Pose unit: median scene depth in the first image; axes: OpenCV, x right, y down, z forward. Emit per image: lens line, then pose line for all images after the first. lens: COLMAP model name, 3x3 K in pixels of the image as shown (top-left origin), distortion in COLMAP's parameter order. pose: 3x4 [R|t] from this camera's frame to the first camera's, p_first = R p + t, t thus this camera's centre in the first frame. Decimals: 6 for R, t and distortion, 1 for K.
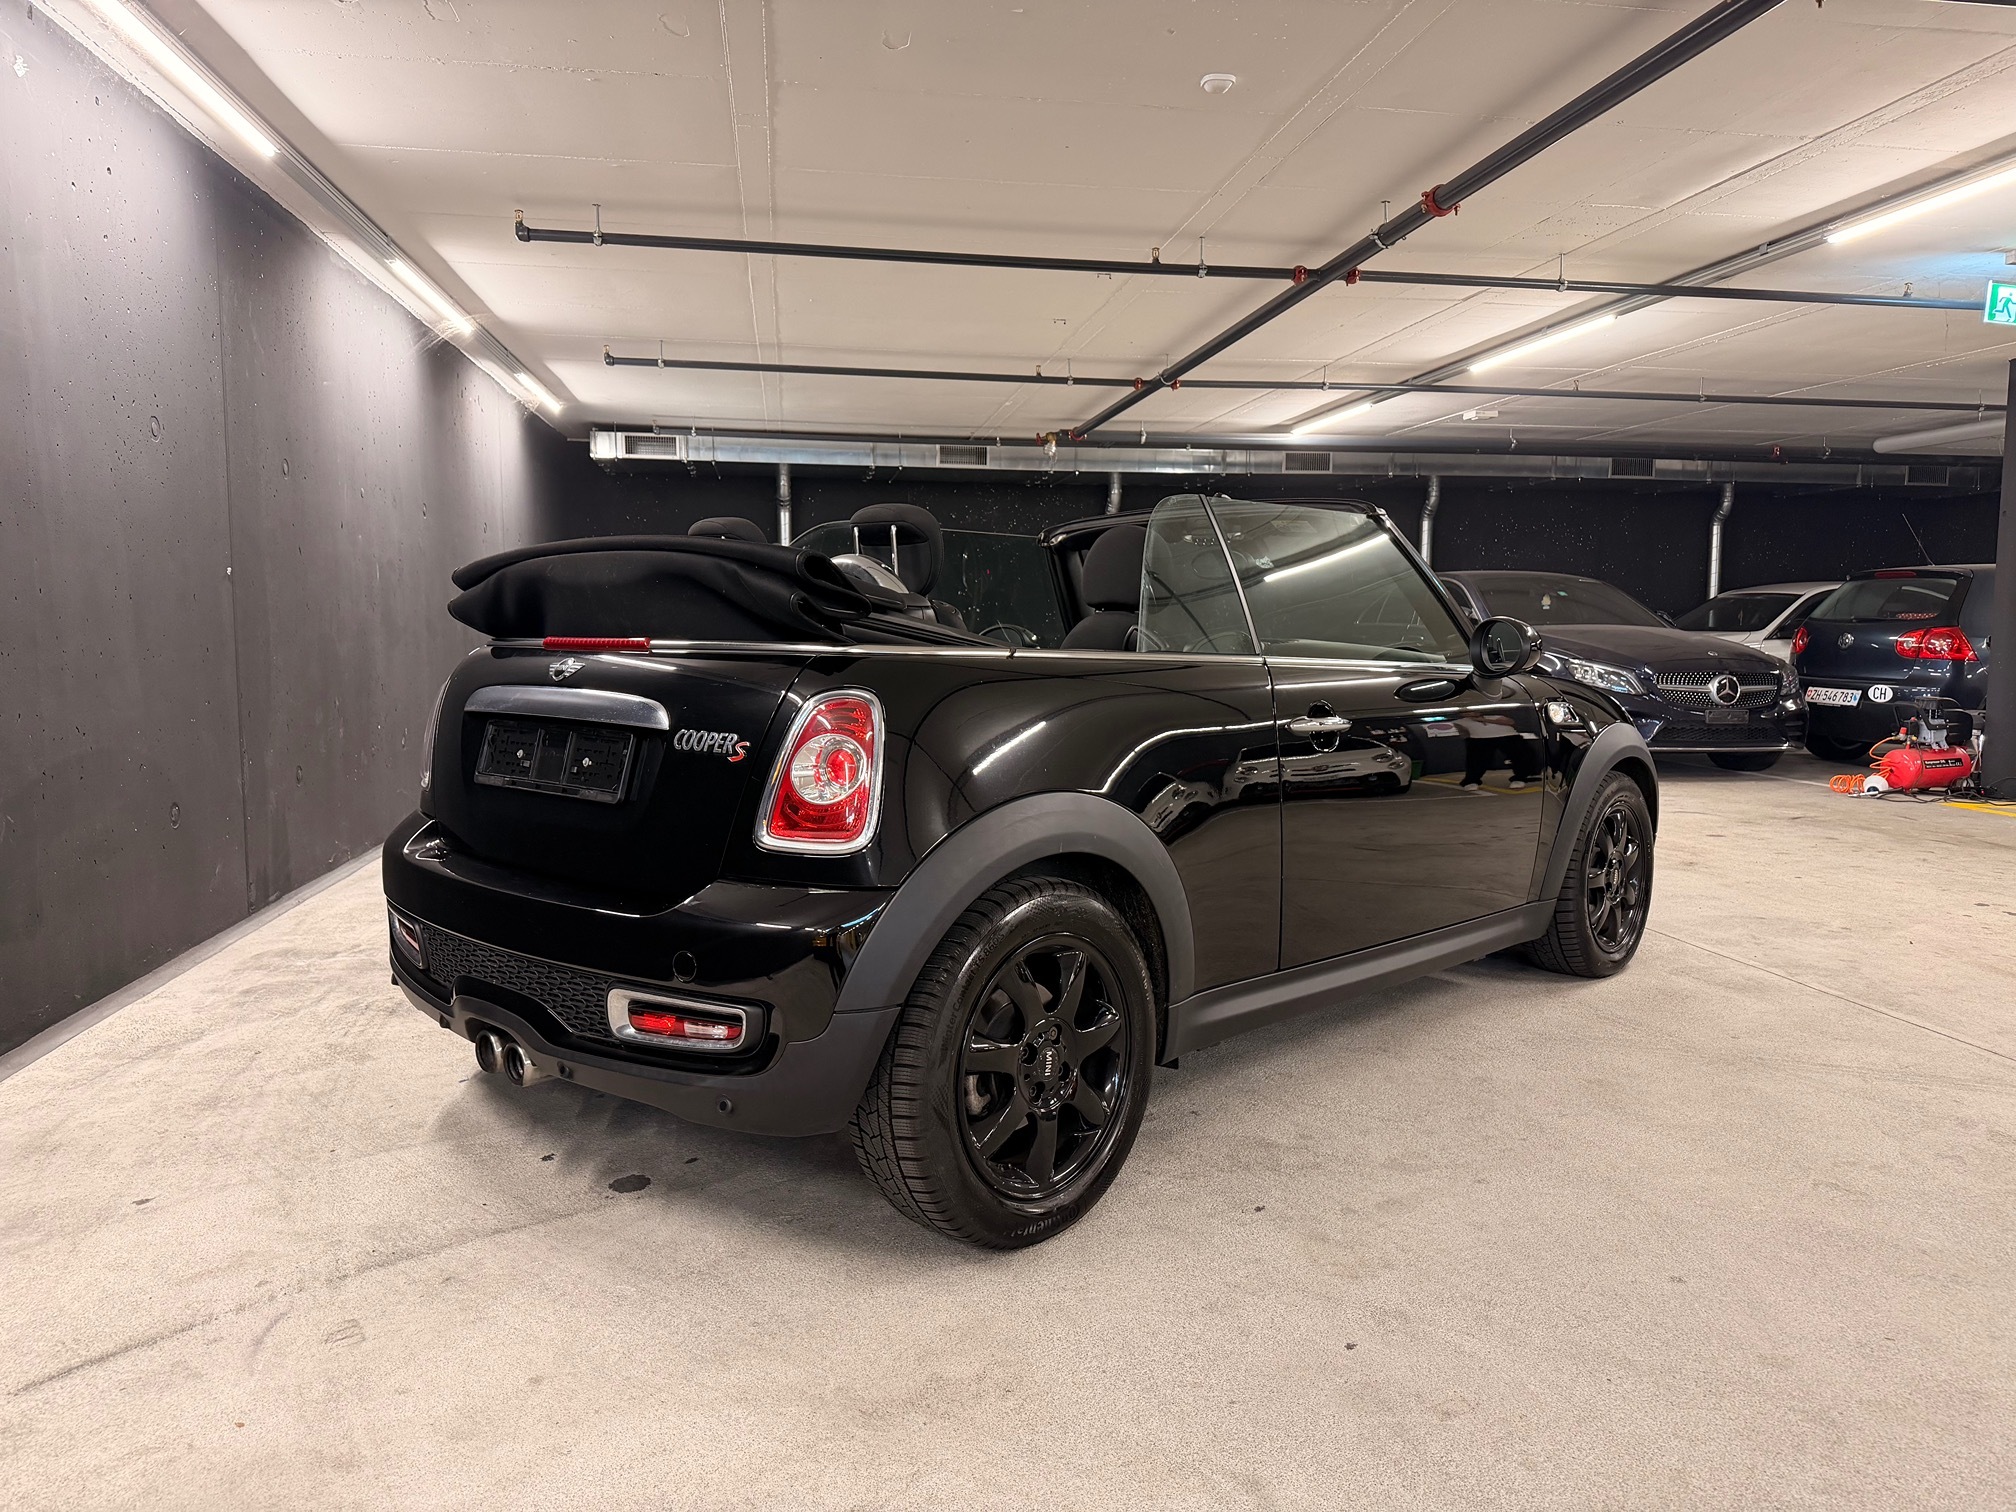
lens RADIAL K [[1444.6, 0, 1052.5], [0, 1444.6, 744.3], [0, 0, 1]] dist [0.030297, -0.041063]
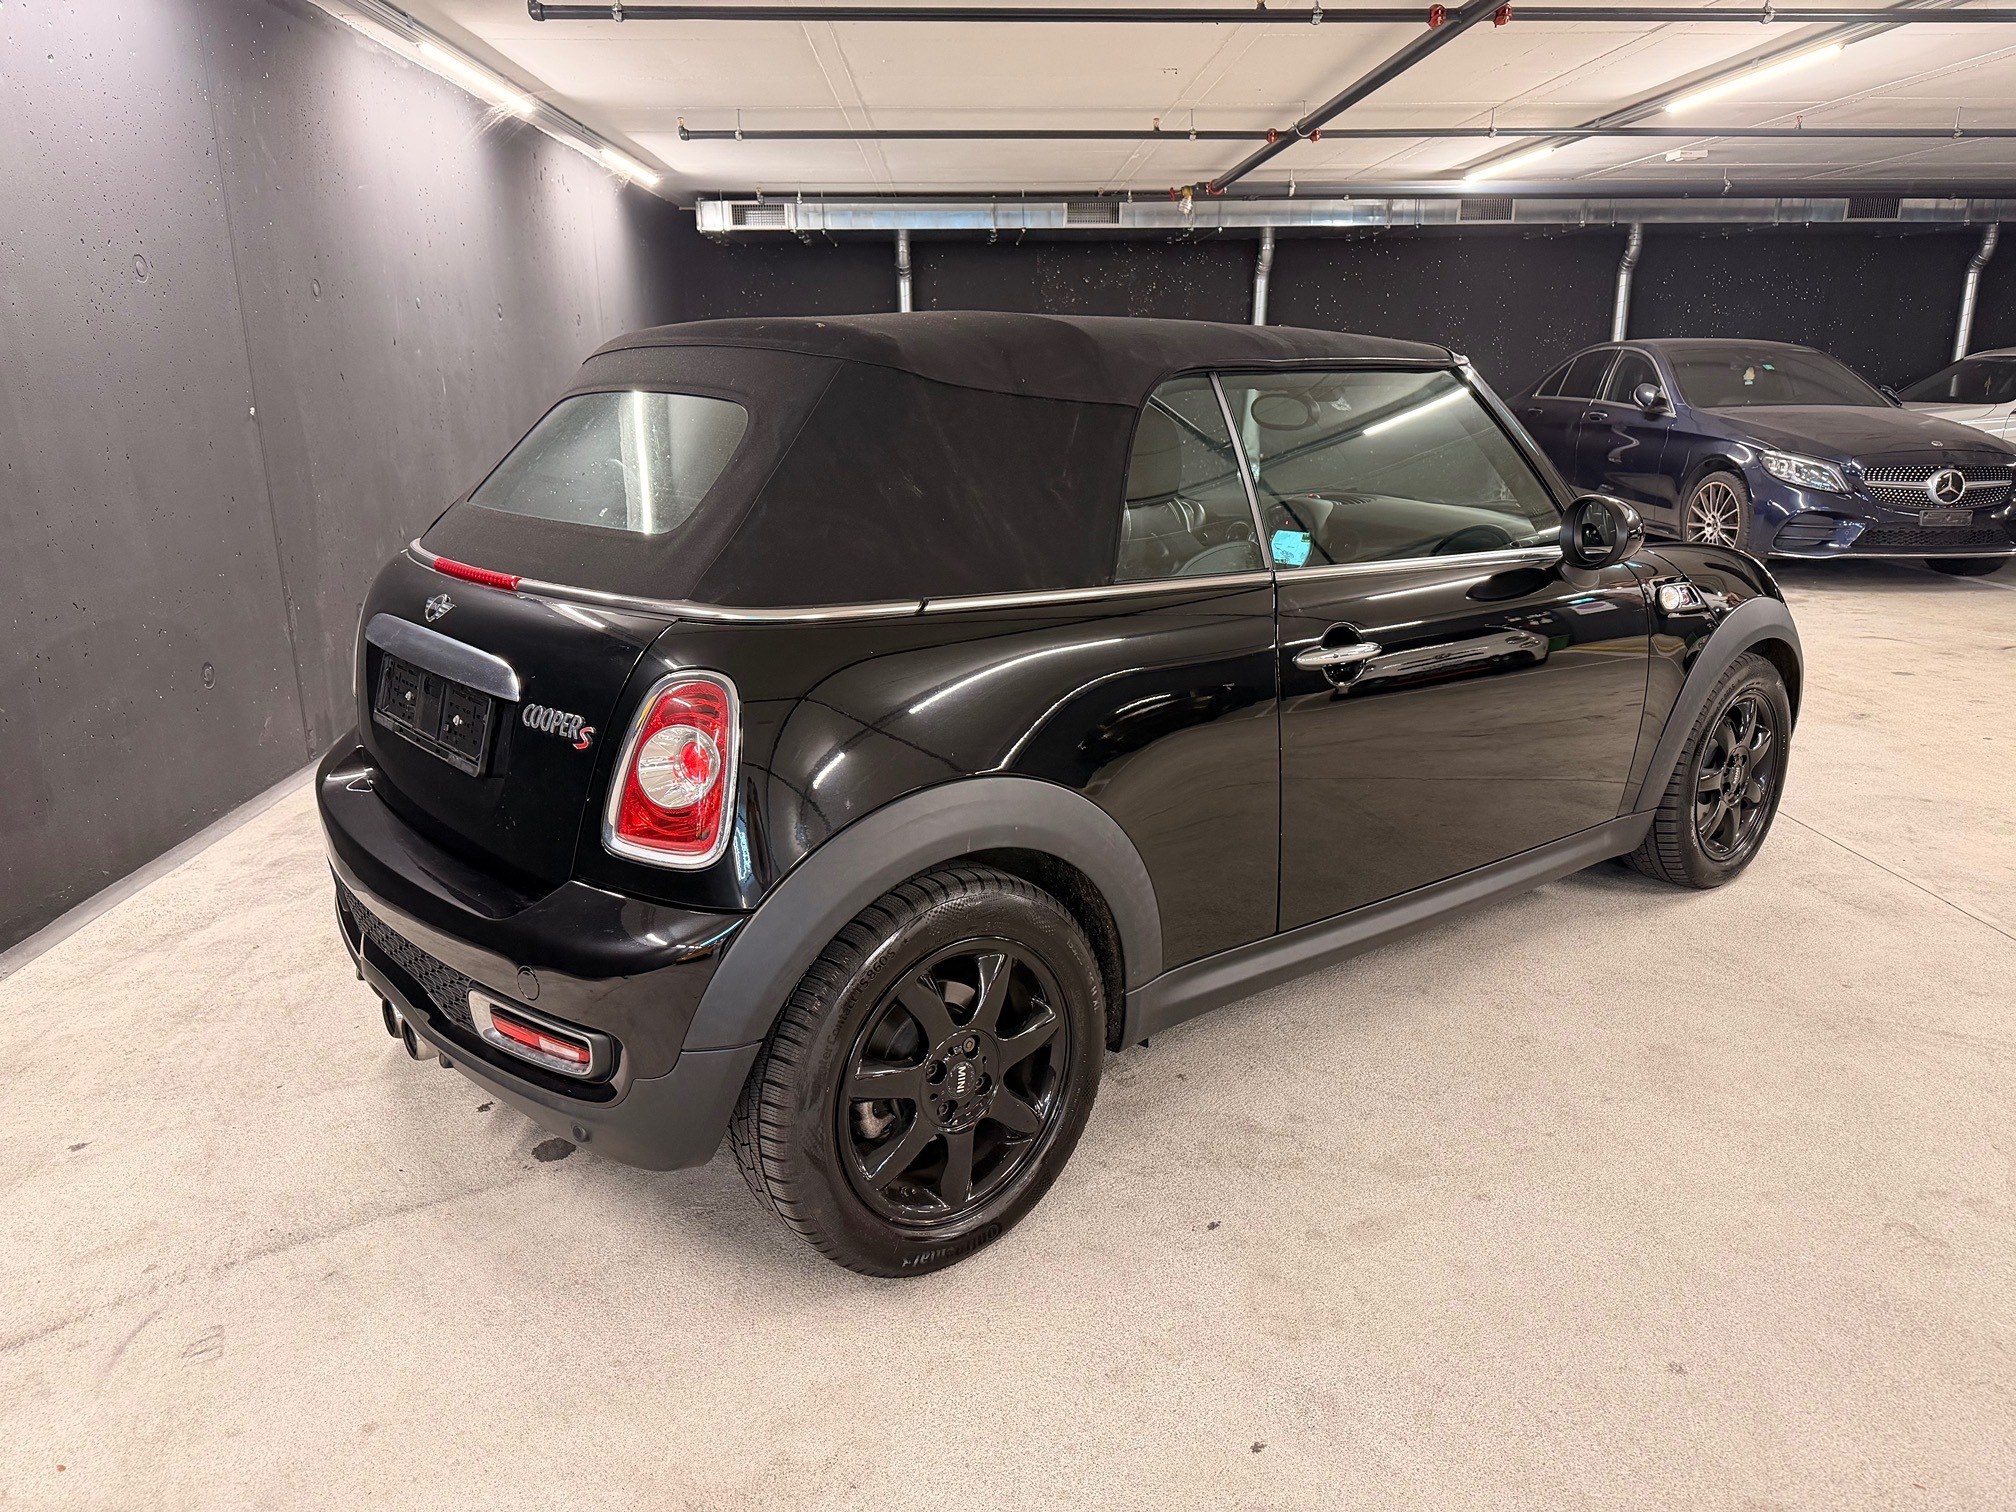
lens RADIAL K [[1437.5, 0, 1052.9], [0, 1437.5, 760.0], [0, 0, 1]] dist [0.019614, -0.024976]
pose [[0.991341, 0.025052, -0.128898, 0.104807], [-0.000378, 0.982172, 0.187985, -0.088749], [0.131309, -0.186308, 0.973677, 0.121186]]
